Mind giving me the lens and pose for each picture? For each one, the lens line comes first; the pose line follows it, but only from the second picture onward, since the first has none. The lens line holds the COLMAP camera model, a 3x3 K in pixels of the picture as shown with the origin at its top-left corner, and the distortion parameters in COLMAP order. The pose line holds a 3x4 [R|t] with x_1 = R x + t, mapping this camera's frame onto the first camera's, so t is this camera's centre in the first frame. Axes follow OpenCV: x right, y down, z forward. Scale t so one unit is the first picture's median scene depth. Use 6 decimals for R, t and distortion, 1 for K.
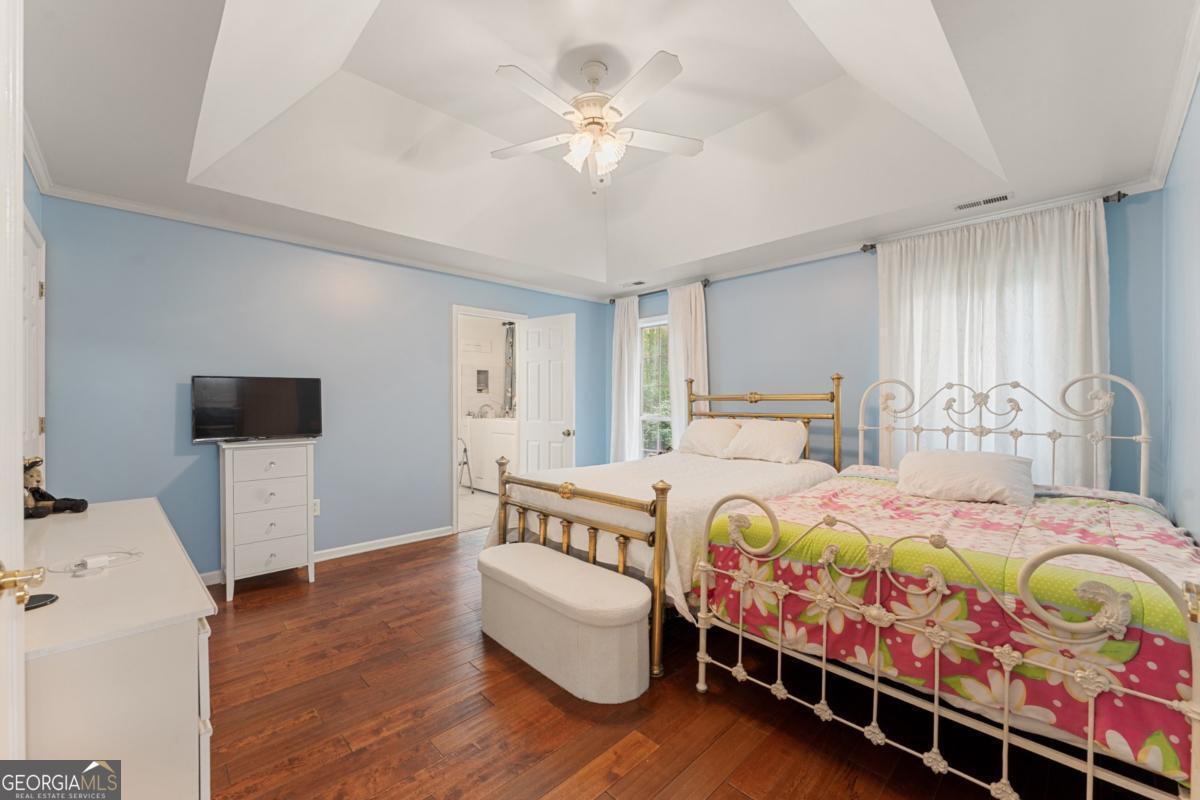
lens RADIAL K [[480.5, 0, 597.5], [0, 480.5, 401.4], [0, 0, 1]] dist [-0.001065, 0.000144]
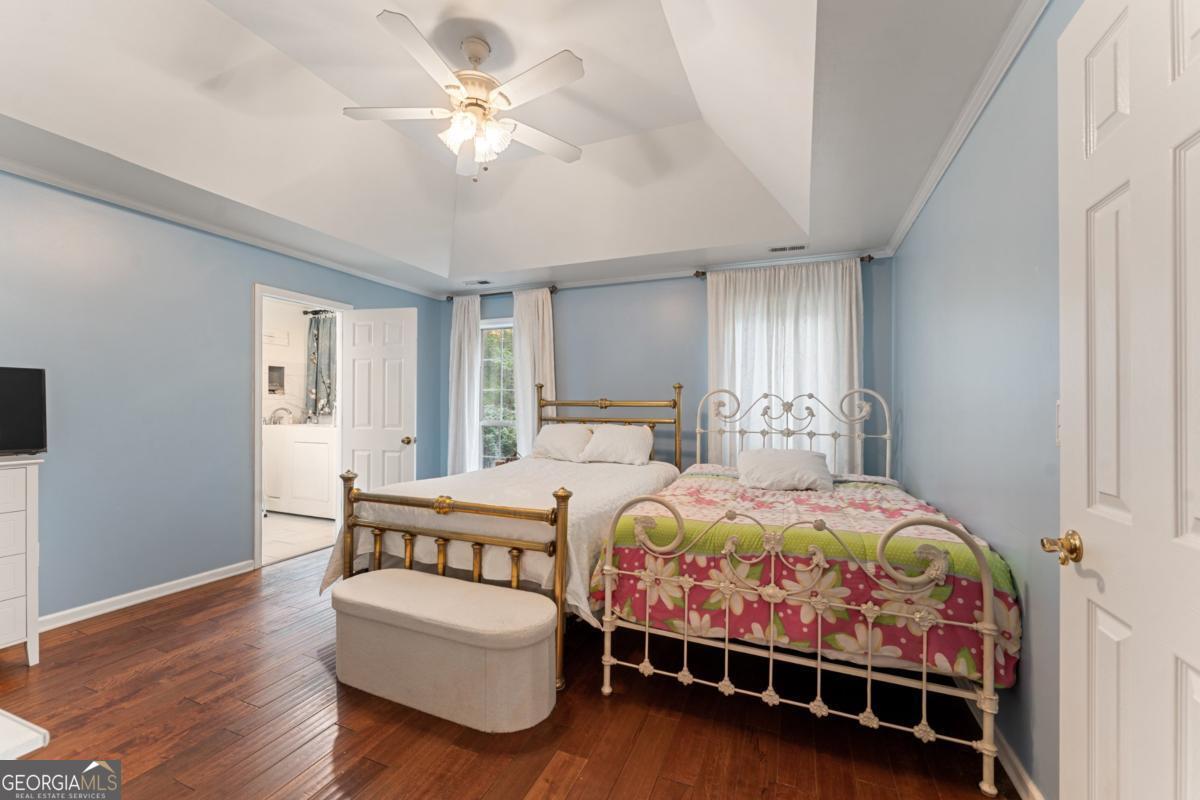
lens RADIAL K [[480.5, 0, 598.4], [0, 480.5, 405.3], [0, 0, 1]] dist [-0.001065, 0.000144]
pose [[0.918314, 0.009758, 0.395731, -0.149148], [-0.008946, 0.999952, -0.003897, 0.000146], [-0.395751, 0.000039, 0.918358, 0.057850]]
